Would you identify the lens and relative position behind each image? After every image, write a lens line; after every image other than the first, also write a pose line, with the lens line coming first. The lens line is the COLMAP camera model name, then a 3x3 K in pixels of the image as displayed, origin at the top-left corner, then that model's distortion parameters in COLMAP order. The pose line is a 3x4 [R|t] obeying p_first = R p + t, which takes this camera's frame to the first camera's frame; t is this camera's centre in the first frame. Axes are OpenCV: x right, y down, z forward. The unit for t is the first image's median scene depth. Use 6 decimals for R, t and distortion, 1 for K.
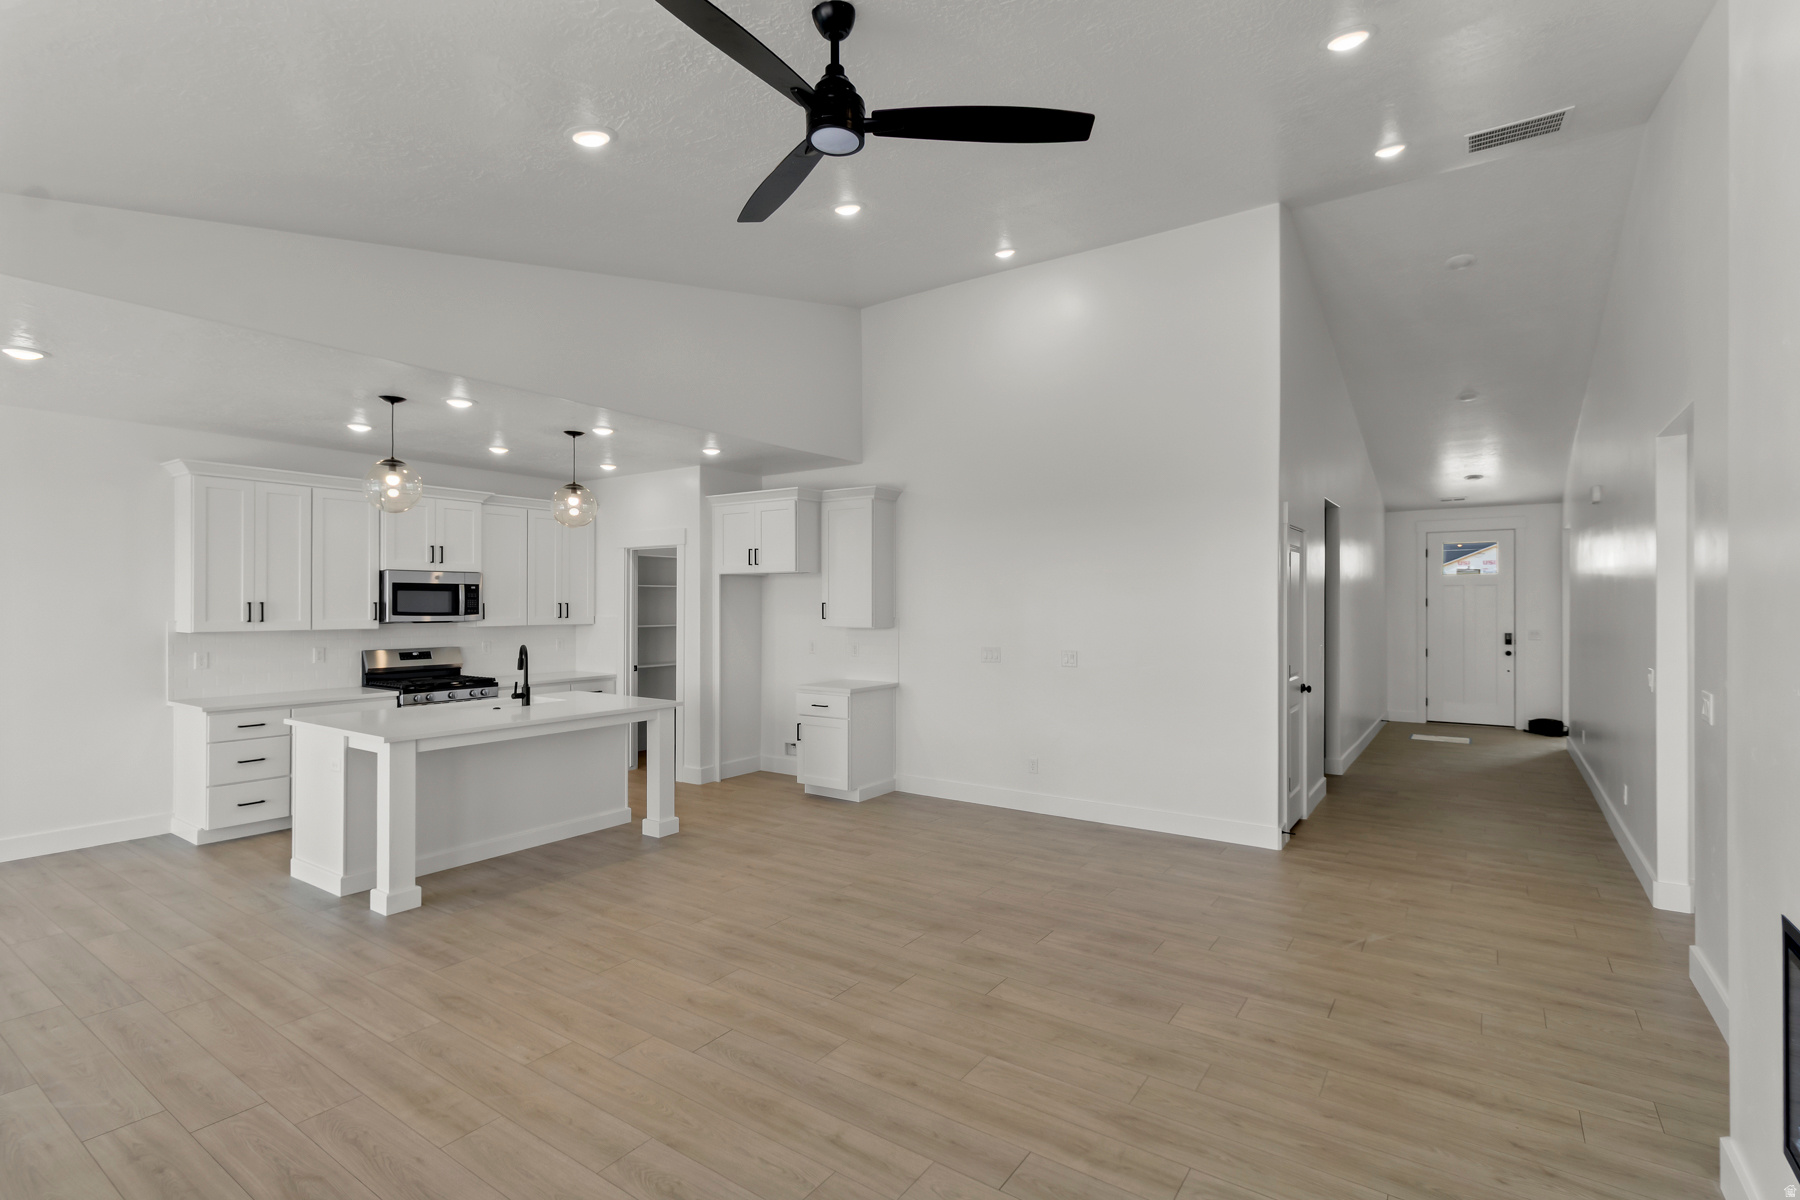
lens RADIAL K [[843.0, 0, 903.8], [0, 843.0, 604.5], [0, 0, 1]] dist [-0.004618, -0.000176]
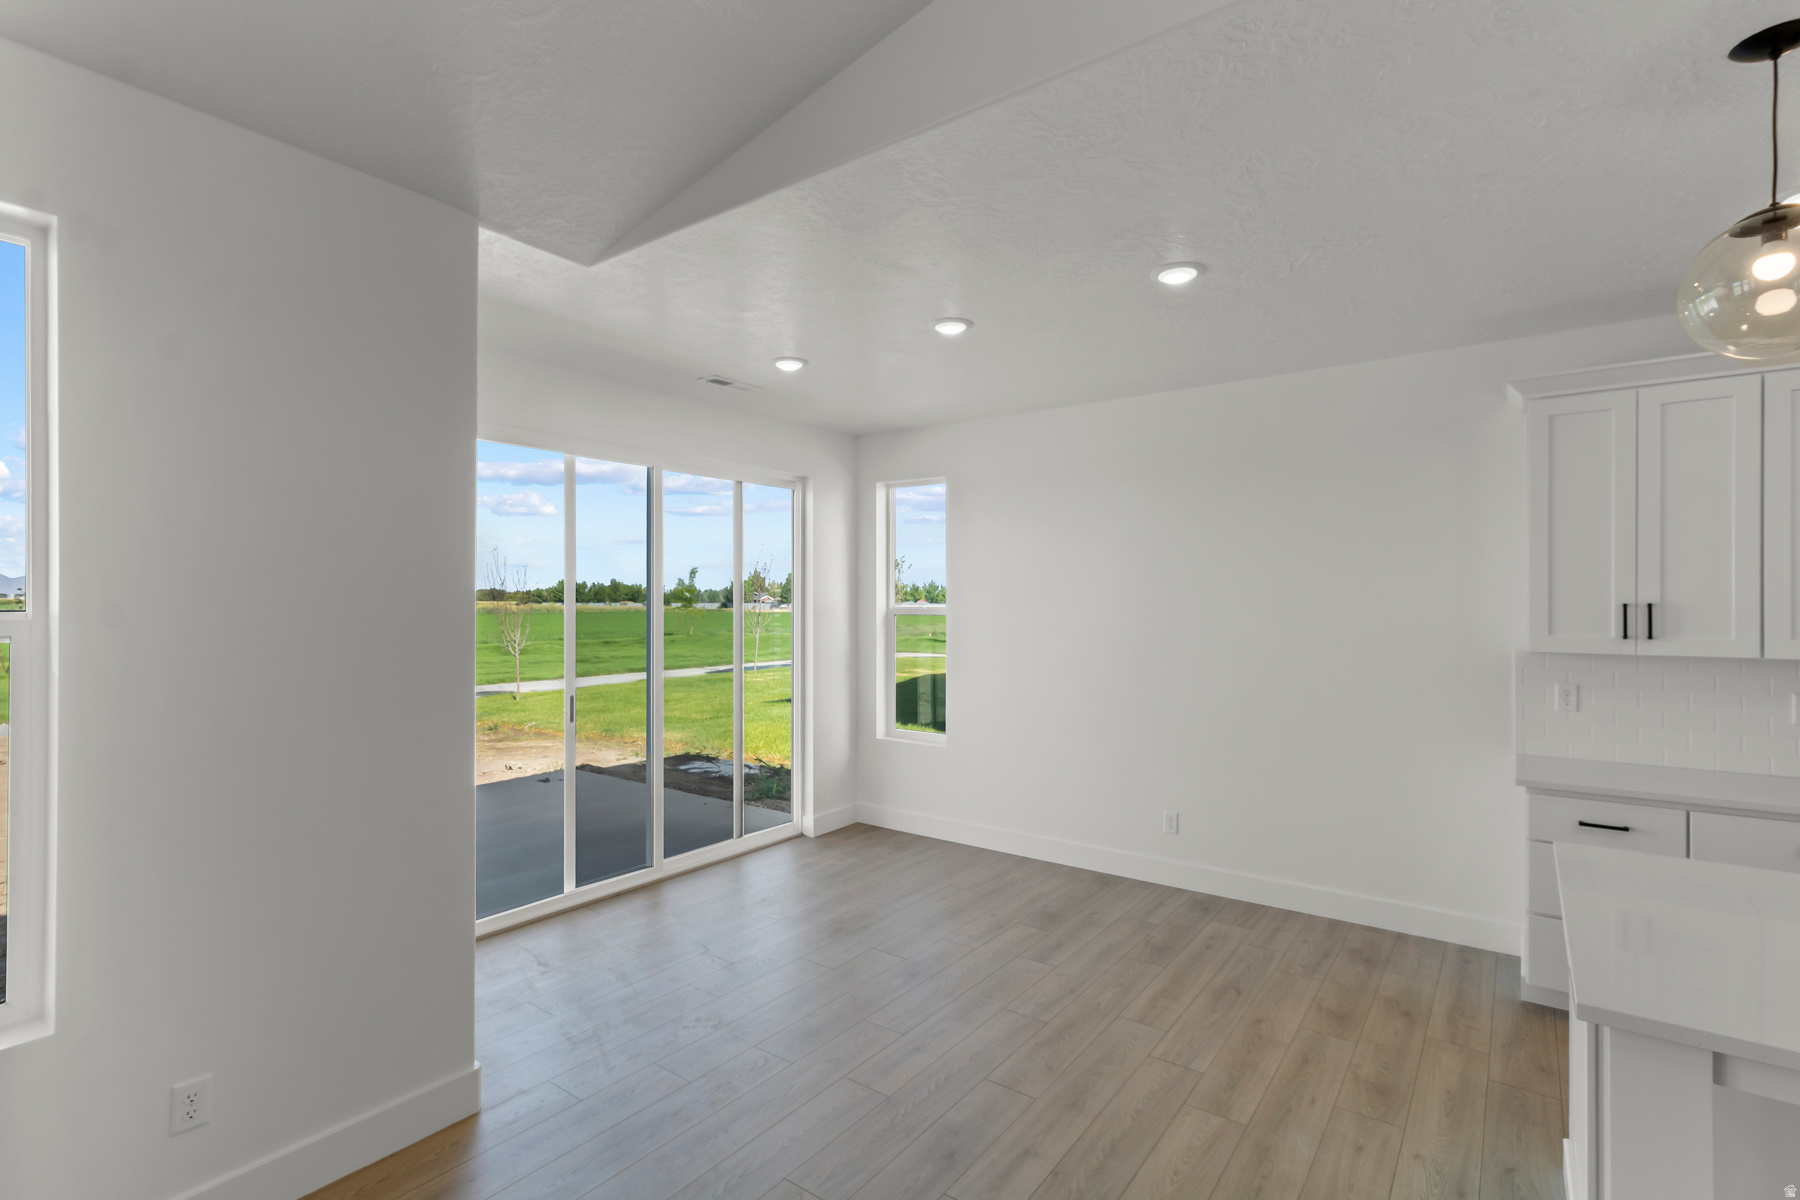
lens RADIAL K [[843.0, 0, 898.8], [0, 843.0, 603.4], [0, 0, 1]] dist [-0.004618, -0.000176]
pose [[-0.034687, -0.002876, -0.999394, -0.197900], [-0.001129, 0.999995, -0.002839, -0.000702], [0.999398, 0.001029, -0.034690, 0.534315]]
